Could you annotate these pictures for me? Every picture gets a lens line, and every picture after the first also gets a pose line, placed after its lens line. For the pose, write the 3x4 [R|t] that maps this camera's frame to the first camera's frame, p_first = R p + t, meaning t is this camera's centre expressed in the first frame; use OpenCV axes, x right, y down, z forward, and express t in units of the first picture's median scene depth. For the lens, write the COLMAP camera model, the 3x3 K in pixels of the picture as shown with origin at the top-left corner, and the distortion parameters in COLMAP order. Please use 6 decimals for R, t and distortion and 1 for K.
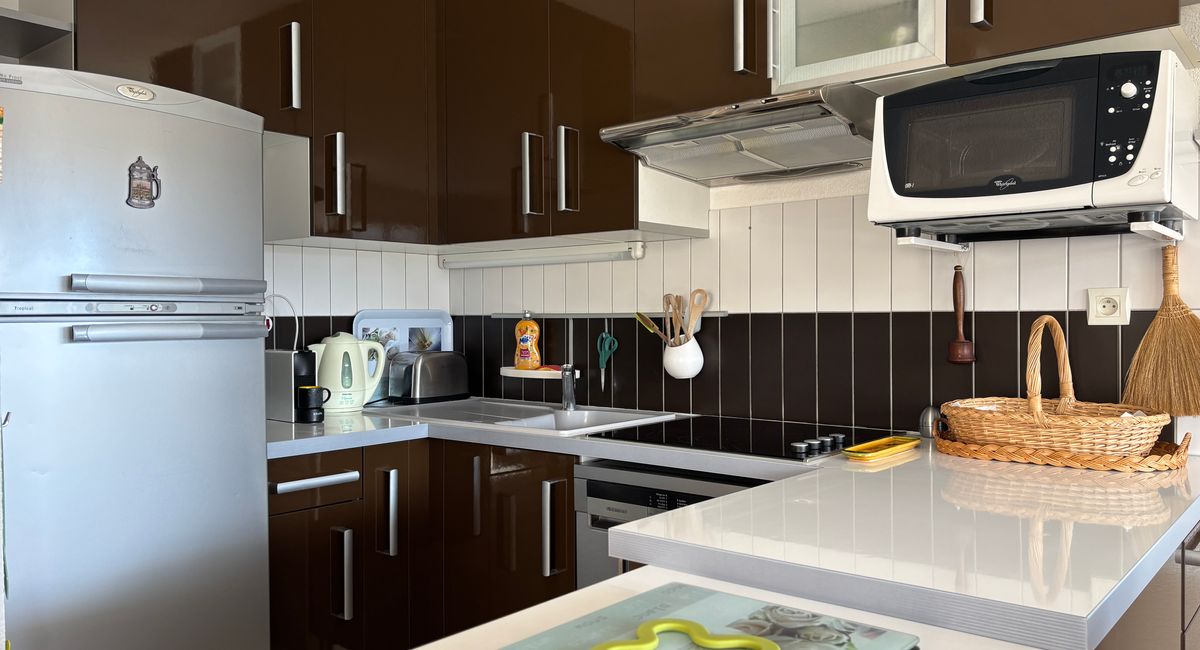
lens RADIAL K [[911.0, 0, 619.3], [0, 911.0, 322.9], [0, 0, 1]] dist [0.068374, -0.133570]
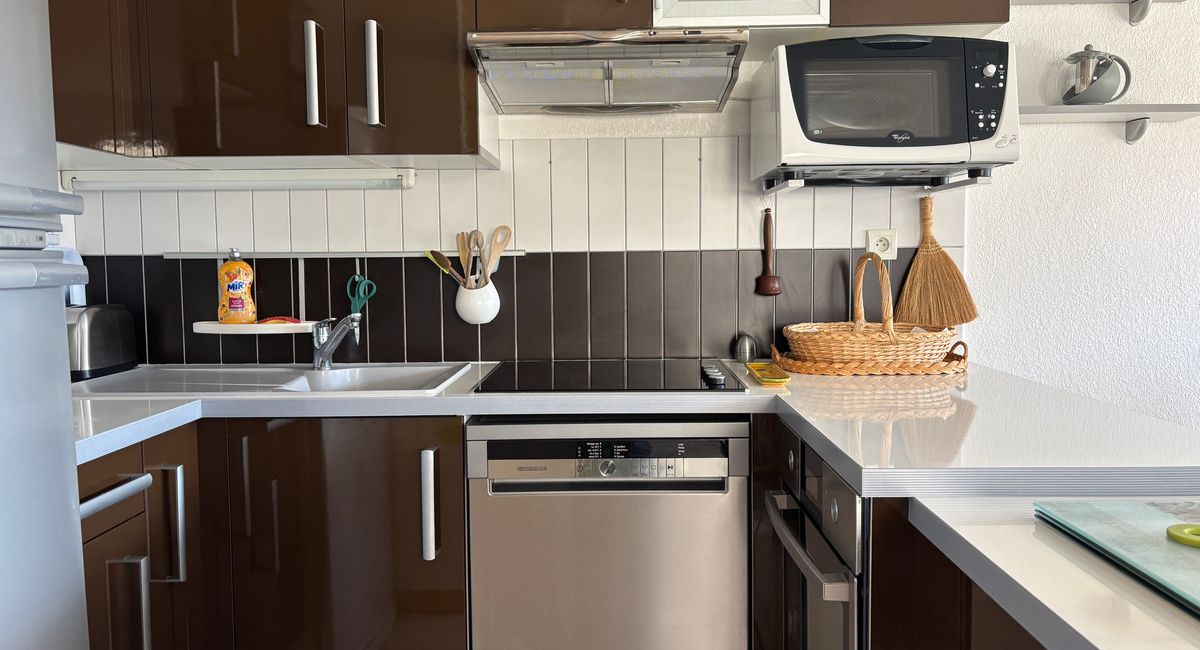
lens RADIAL K [[911.0, 0, 619.3], [0, 911.0, 322.9], [0, 0, 1]] dist [0.068374, -0.133570]
pose [[0.774139, -0.047133, 0.631259, -0.470847], [0.010211, 0.998024, 0.061996, 0.006133], [-0.632934, -0.041548, 0.773090, 0.241628]]
